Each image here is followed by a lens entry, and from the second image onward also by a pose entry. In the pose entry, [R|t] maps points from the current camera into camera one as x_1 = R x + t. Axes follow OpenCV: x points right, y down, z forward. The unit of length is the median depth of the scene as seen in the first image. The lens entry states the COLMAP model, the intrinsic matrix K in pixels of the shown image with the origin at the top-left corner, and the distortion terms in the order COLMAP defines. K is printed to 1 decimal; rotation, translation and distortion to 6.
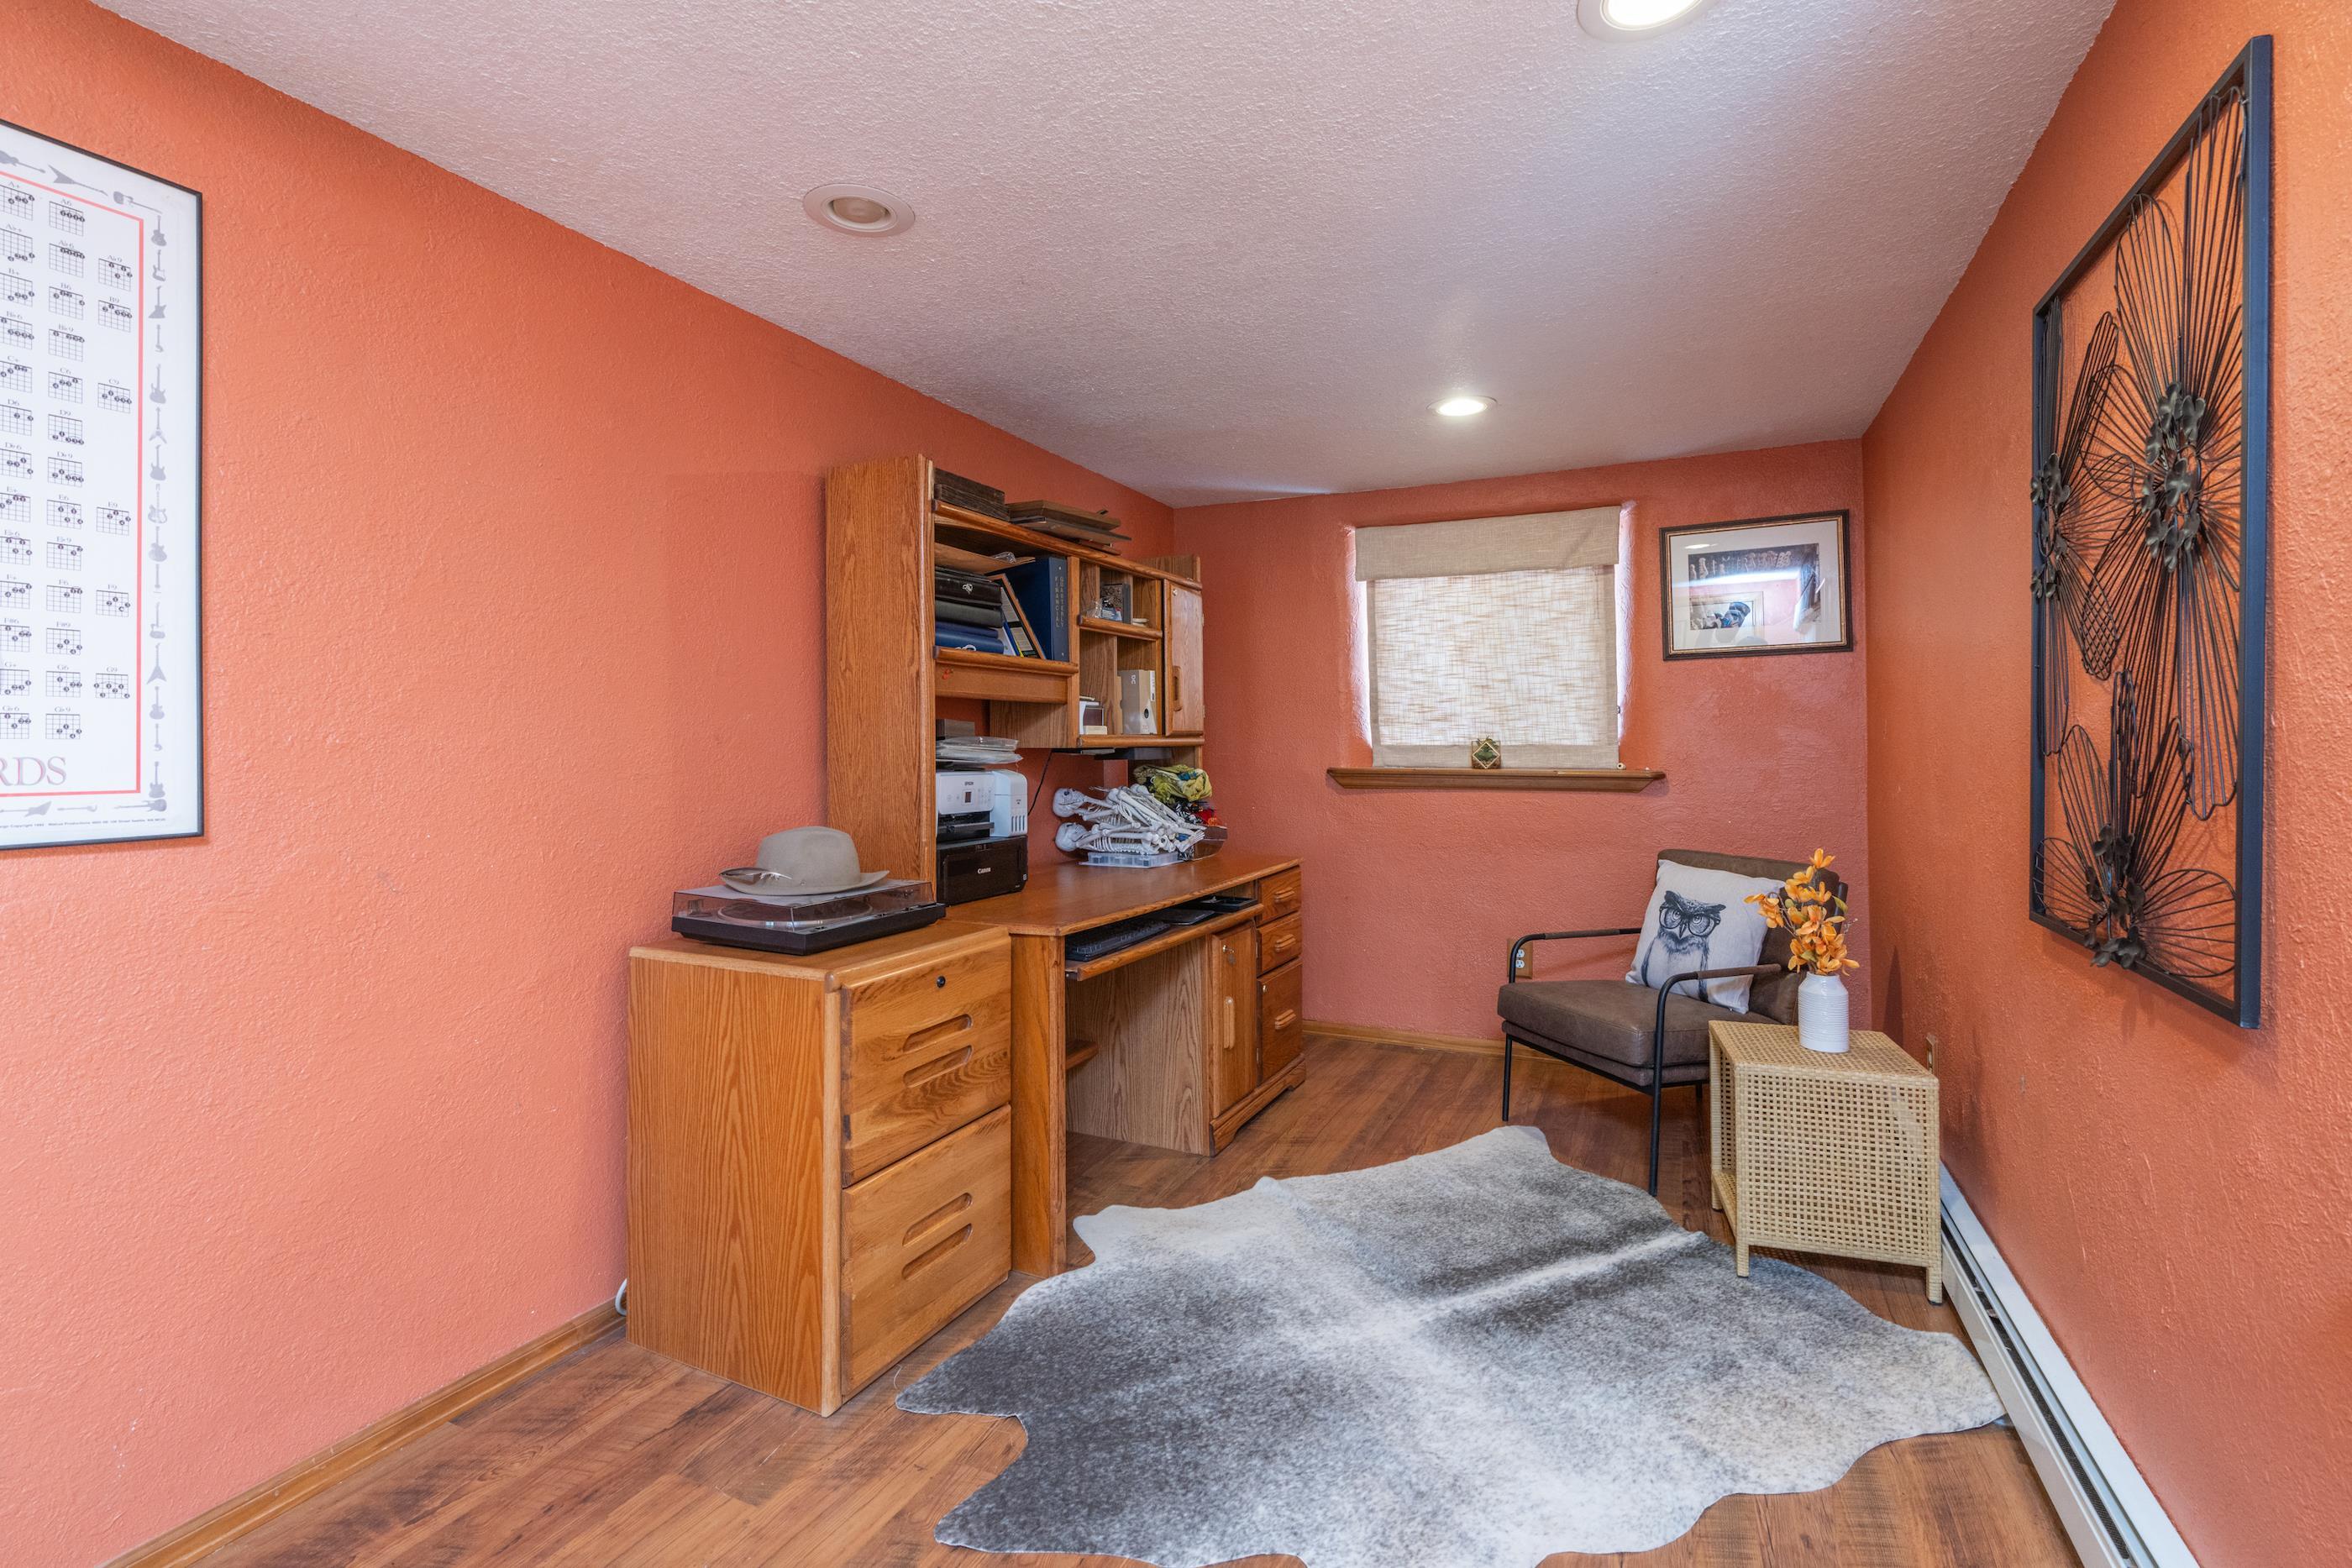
lens RADIAL K [[1083.3, 0, 1169.5], [0, 1083.3, 727.4], [0, 0, 1]] dist [-0.002546, 0.000243]
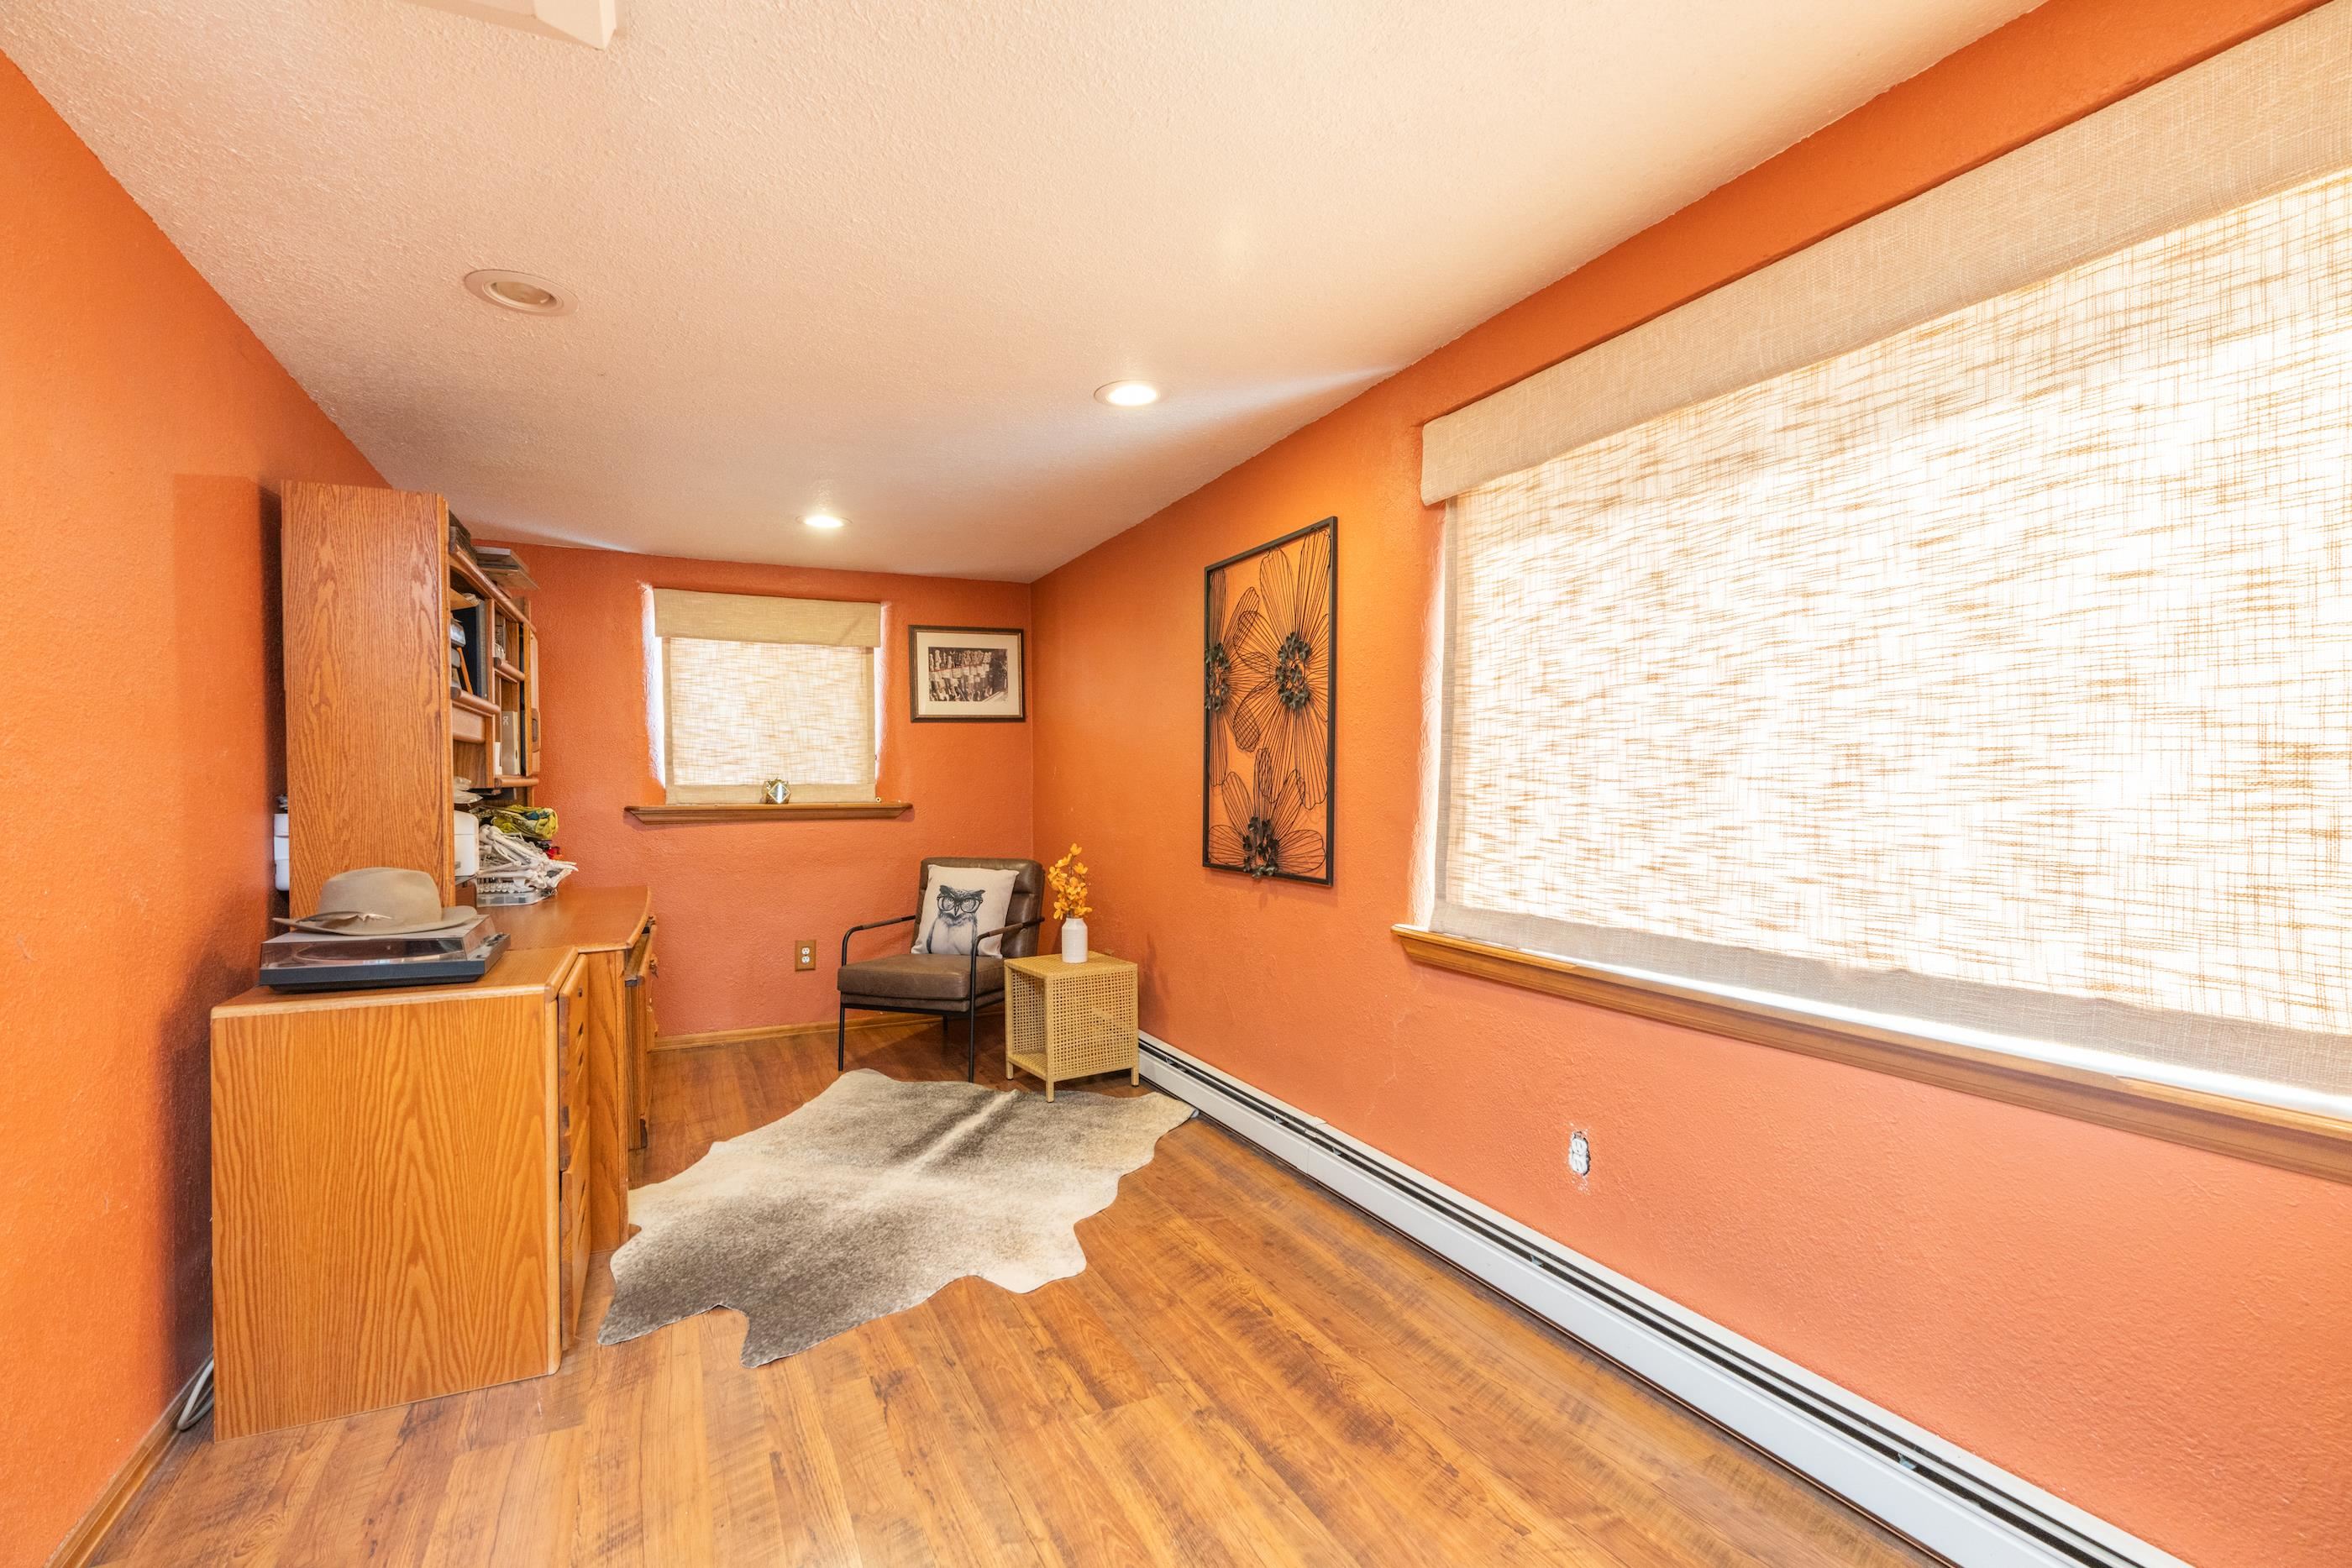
lens RADIAL K [[1069.8, 0, 1176.0], [0, 1069.8, 784.0], [0, 0, 1]] dist [-0.000574, 0.000347]
pose [[0.620341, -0.003774, 0.784323, -0.519731], [-0.006821, 0.999925, 0.010206, 0.000644], [-0.784302, -0.011681, 0.620269, -0.134597]]
